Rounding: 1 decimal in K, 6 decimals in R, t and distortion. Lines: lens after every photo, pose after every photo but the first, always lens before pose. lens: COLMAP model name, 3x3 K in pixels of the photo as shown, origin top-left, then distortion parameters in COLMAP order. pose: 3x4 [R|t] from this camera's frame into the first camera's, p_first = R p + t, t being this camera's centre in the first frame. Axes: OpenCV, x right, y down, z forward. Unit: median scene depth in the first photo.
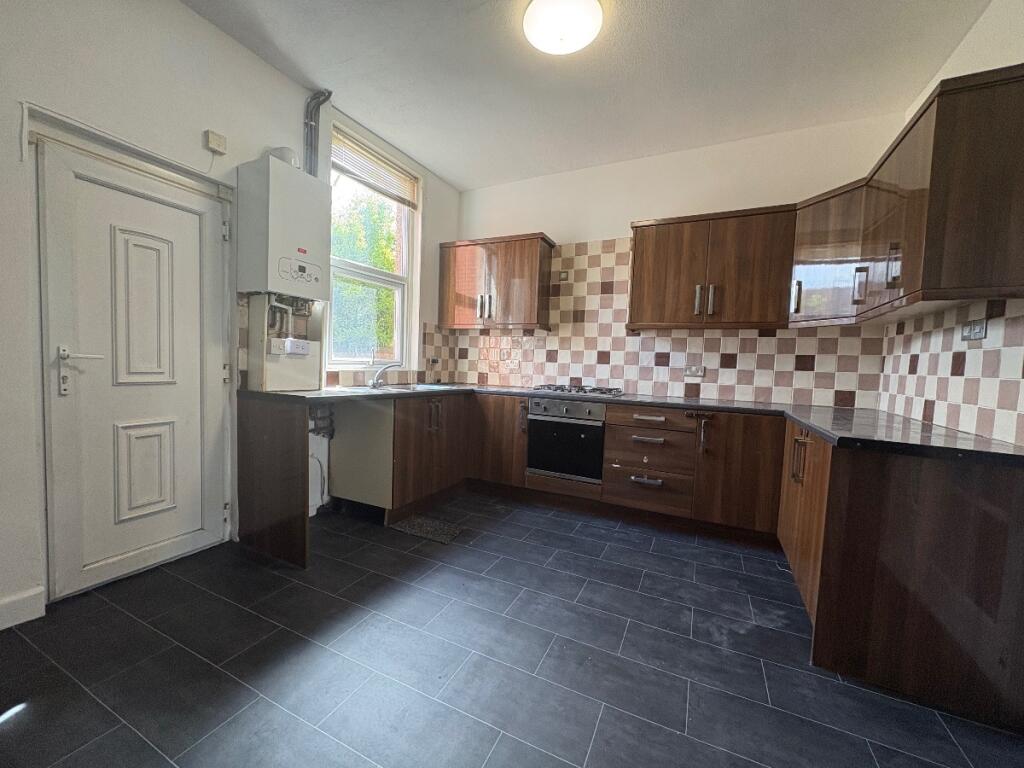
lens RADIAL K [[406.0, 0, 505.6], [0, 406.0, 386.0], [0, 0, 1]] dist [-0.013298, 0.001366]
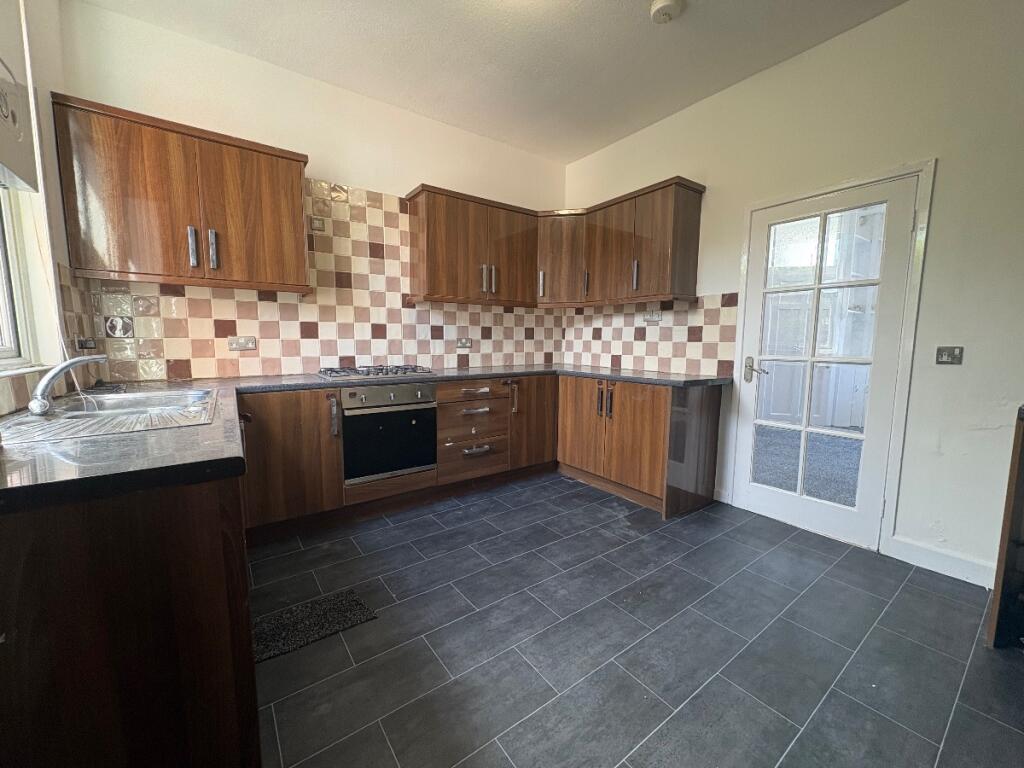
lens RADIAL K [[406.0, 0, 506.7], [0, 406.0, 384.7], [0, 0, 1]] dist [-0.013298, 0.001366]
pose [[0.468251, -0.129578, 0.874043, -0.476643], [0.063624, 0.991565, 0.112916, -0.043778], [-0.881302, 0.002737, 0.472546, 0.405748]]
